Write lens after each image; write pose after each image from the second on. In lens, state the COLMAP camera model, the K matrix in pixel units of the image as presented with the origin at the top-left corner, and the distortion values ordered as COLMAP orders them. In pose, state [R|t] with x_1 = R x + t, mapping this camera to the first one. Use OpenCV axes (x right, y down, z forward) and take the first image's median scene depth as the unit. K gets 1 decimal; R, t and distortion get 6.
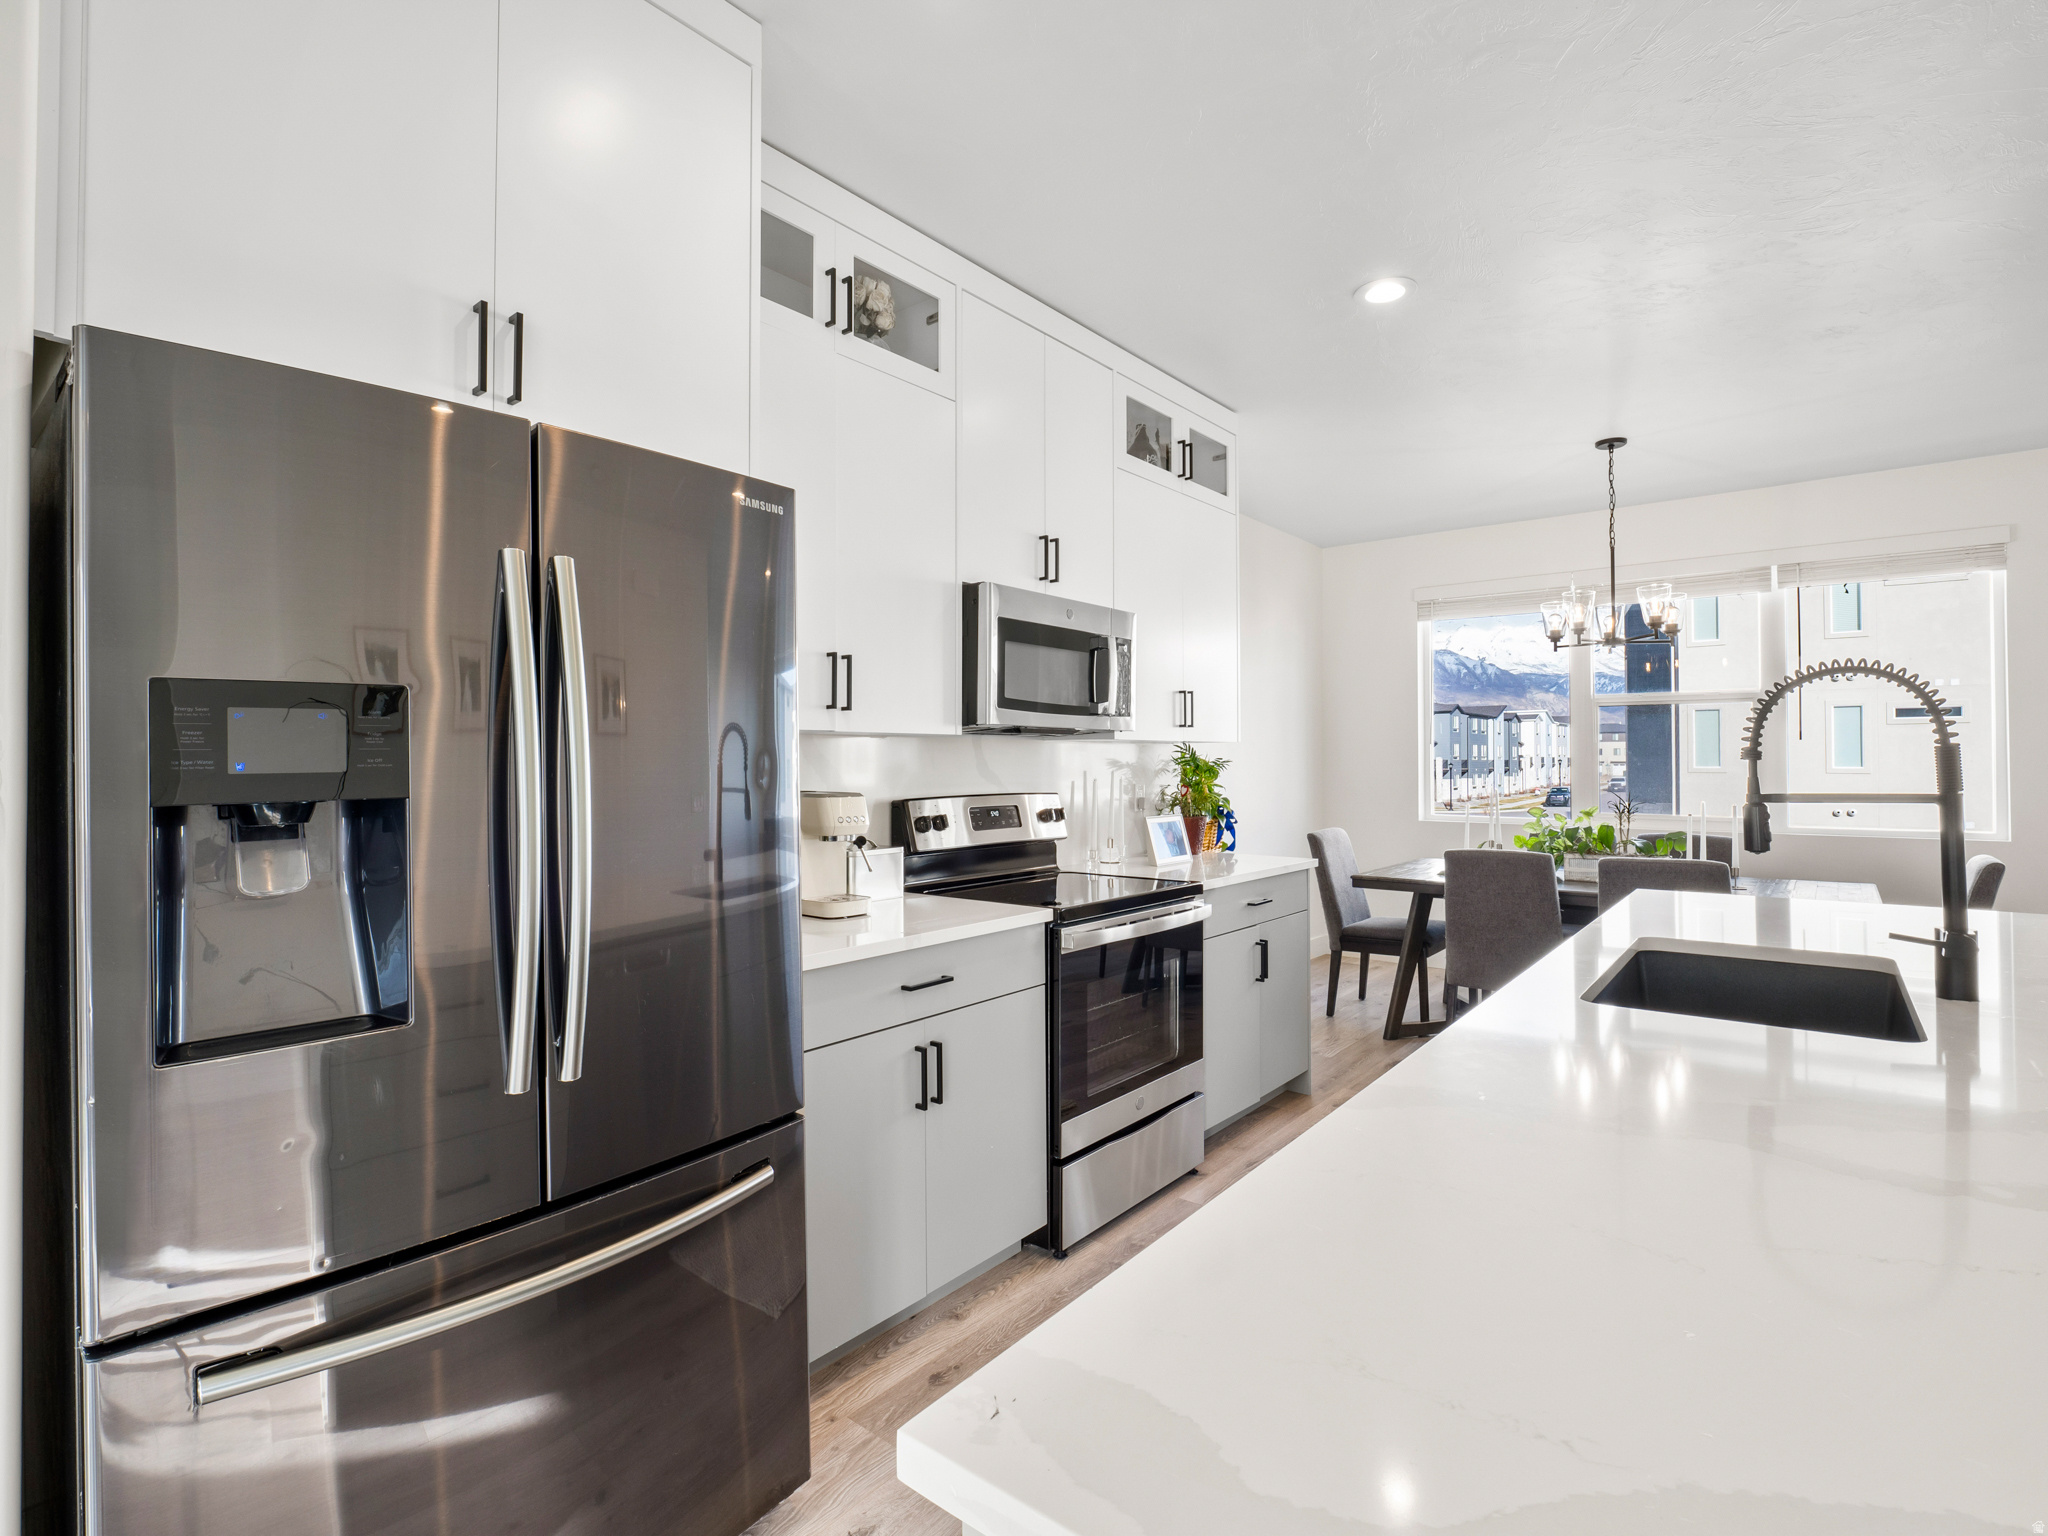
lens RADIAL K [[983.3, 0, 1027.2], [0, 983.3, 746.5], [0, 0, 1]] dist [-0.005184, -0.002081]
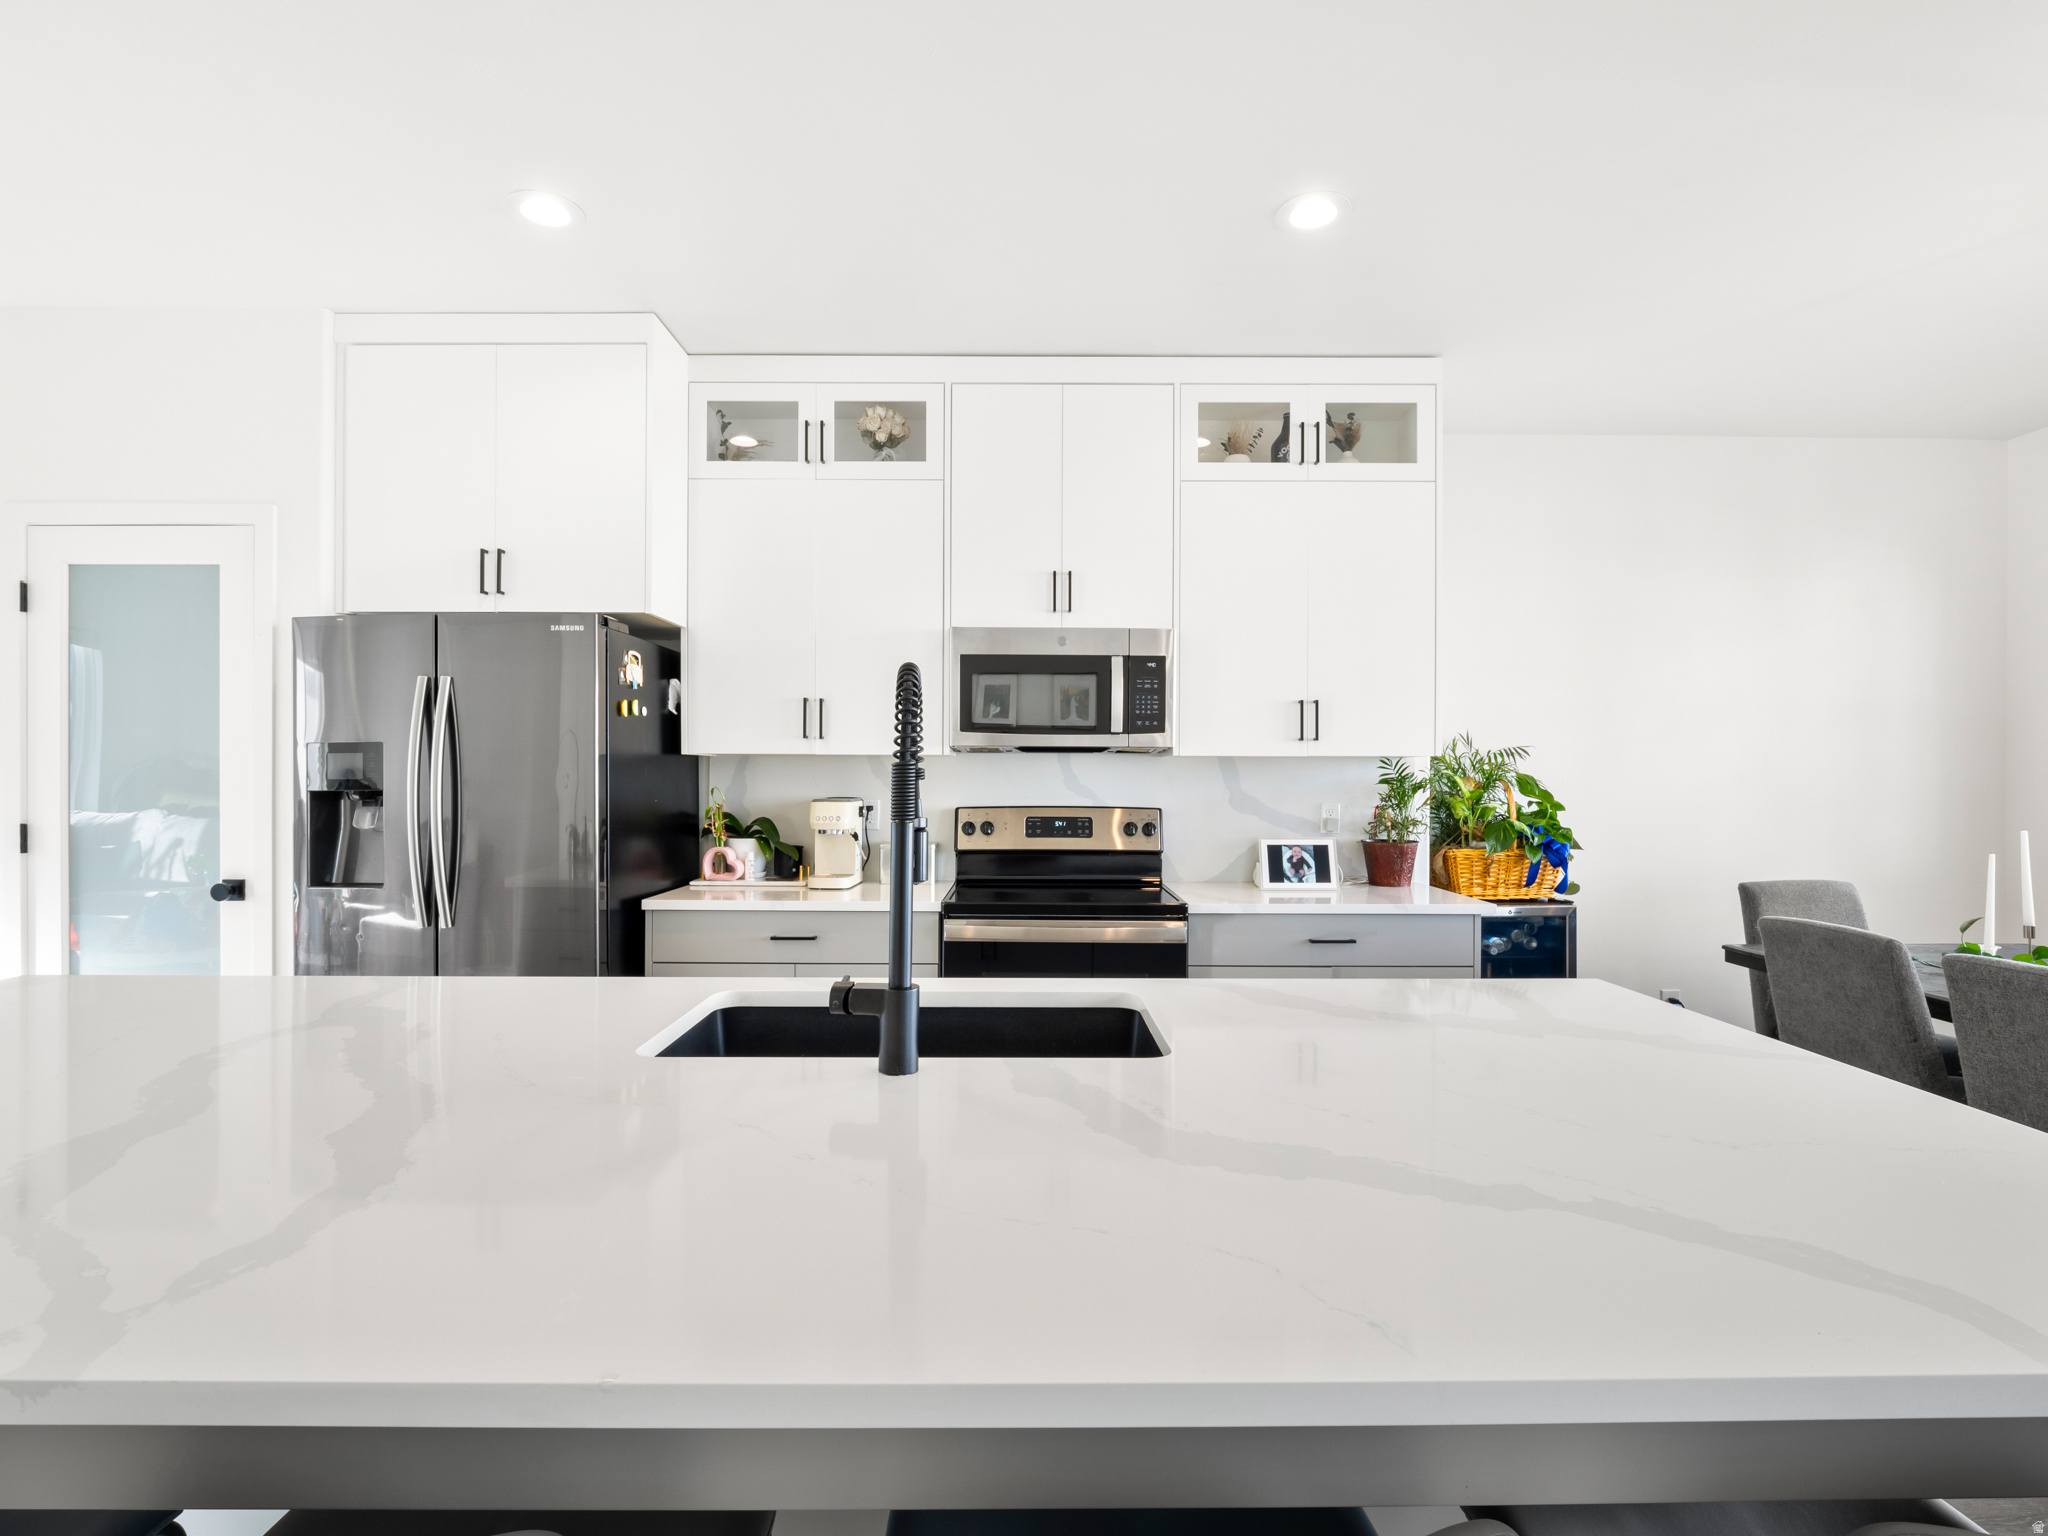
lens RADIAL K [[983.3, 0, 1019.5], [0, 983.3, 770.6], [0, 0, 1]] dist [-0.005184, -0.002081]
pose [[0.632998, 0.002942, -0.774148, 0.519548], [0.008314, 0.999909, 0.010598, -0.002679], [0.774109, -0.013145, 0.632916, 0.168059]]
